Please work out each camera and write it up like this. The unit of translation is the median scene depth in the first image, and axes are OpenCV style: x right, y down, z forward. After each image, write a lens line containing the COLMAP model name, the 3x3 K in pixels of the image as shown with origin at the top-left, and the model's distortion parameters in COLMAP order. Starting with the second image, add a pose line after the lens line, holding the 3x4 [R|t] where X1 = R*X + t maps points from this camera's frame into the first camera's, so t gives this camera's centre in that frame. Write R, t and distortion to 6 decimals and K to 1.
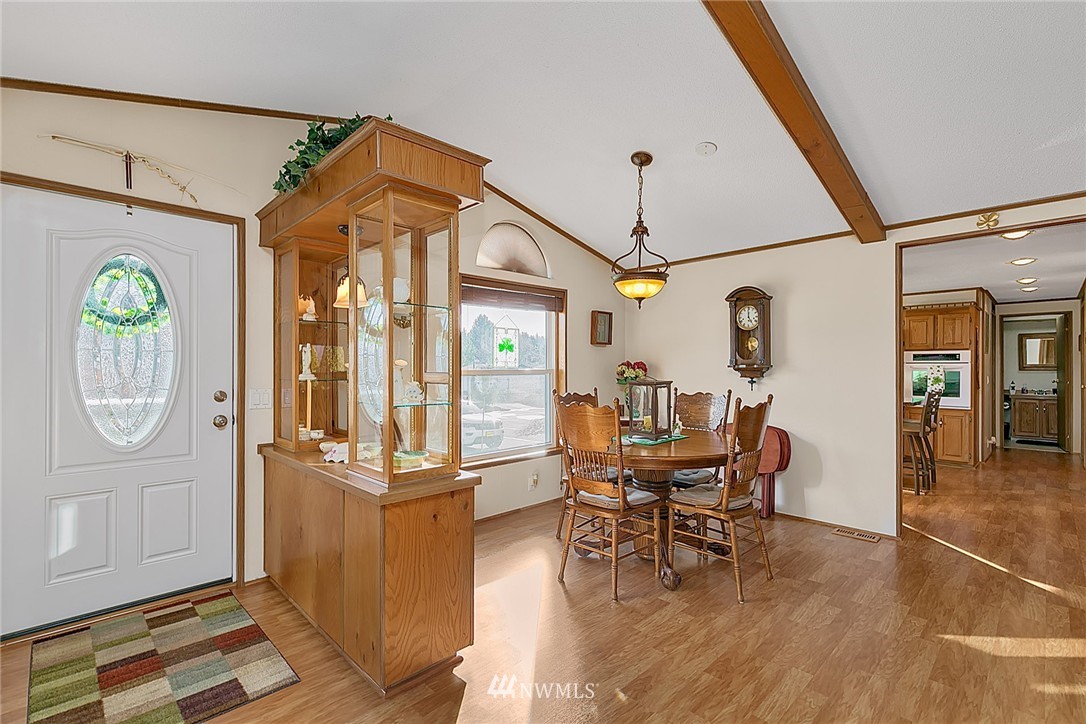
lens RADIAL K [[485.6, 0, 543.0], [0, 485.6, 362.0], [0, 0, 1]] dist [0.008799, -0.000021]
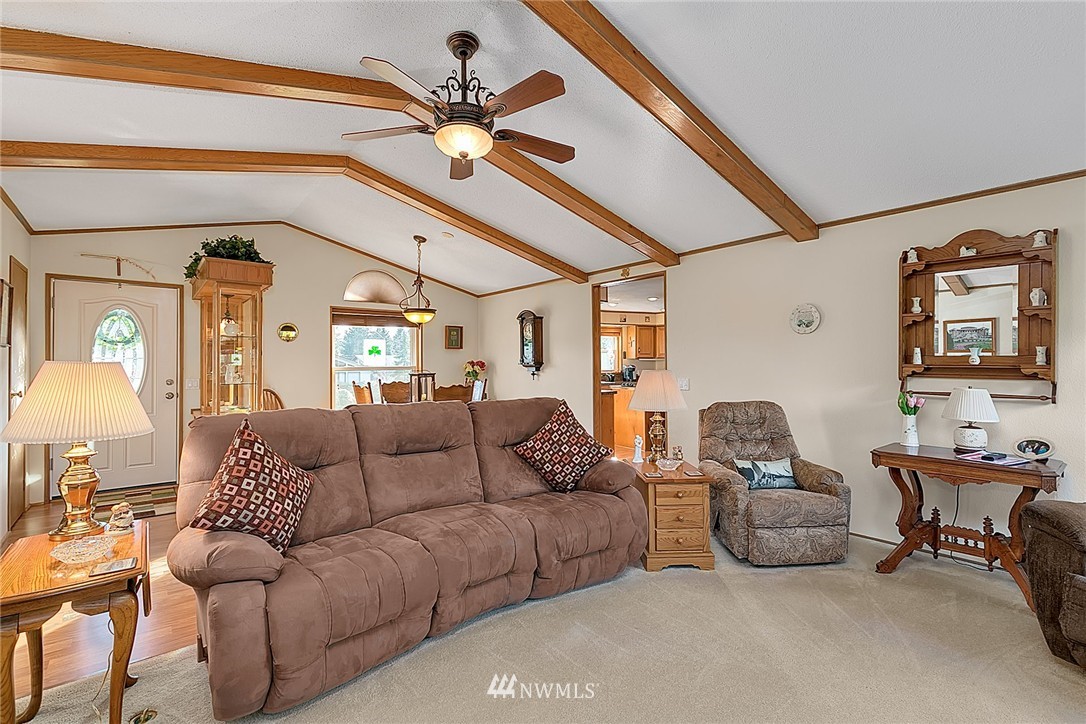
lens RADIAL K [[485.6, 0, 543.0], [0, 485.6, 362.0], [0, 0, 1]] dist [0.008799, -0.000021]
pose [[0.996863, -0.007277, -0.078811, 0.405964], [0.007574, 0.999965, 0.003463, -0.000737], [0.078783, -0.004049, 0.996884, -0.333313]]
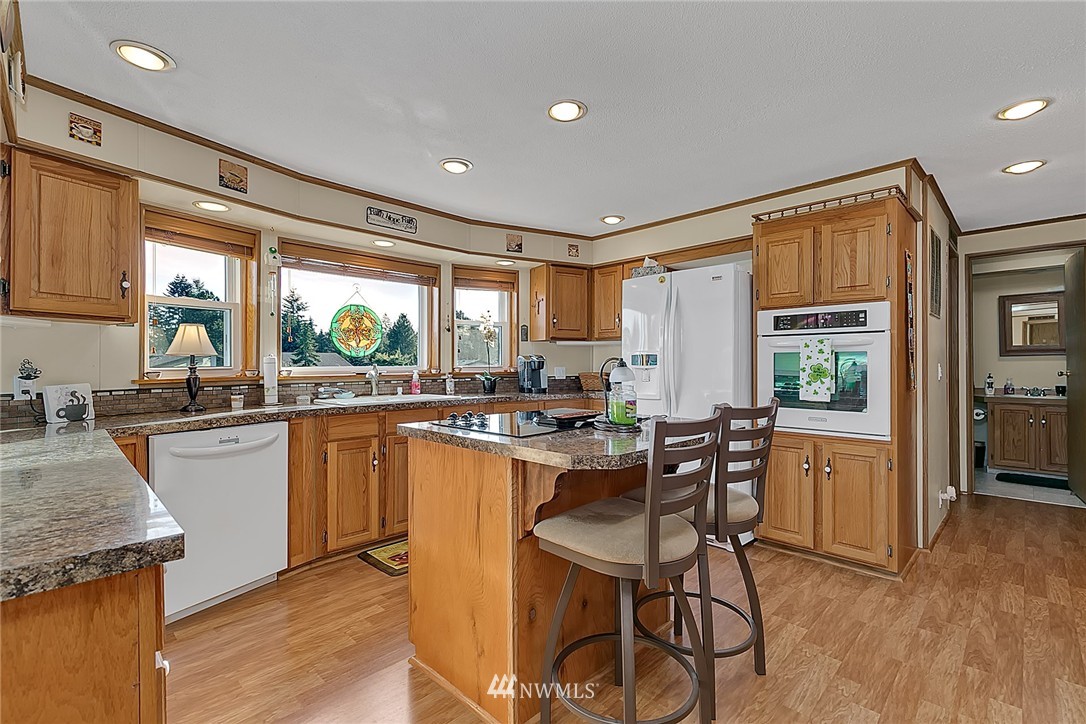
lens RADIAL K [[485.6, 0, 543.0], [0, 485.6, 362.0], [0, 0, 1]] dist [0.008799, -0.000021]
pose [[0.999722, -0.009004, 0.021801, 0.561873], [0.008925, 0.999953, 0.003728, 0.024342], [-0.021834, -0.003532, 0.999755, 0.580744]]
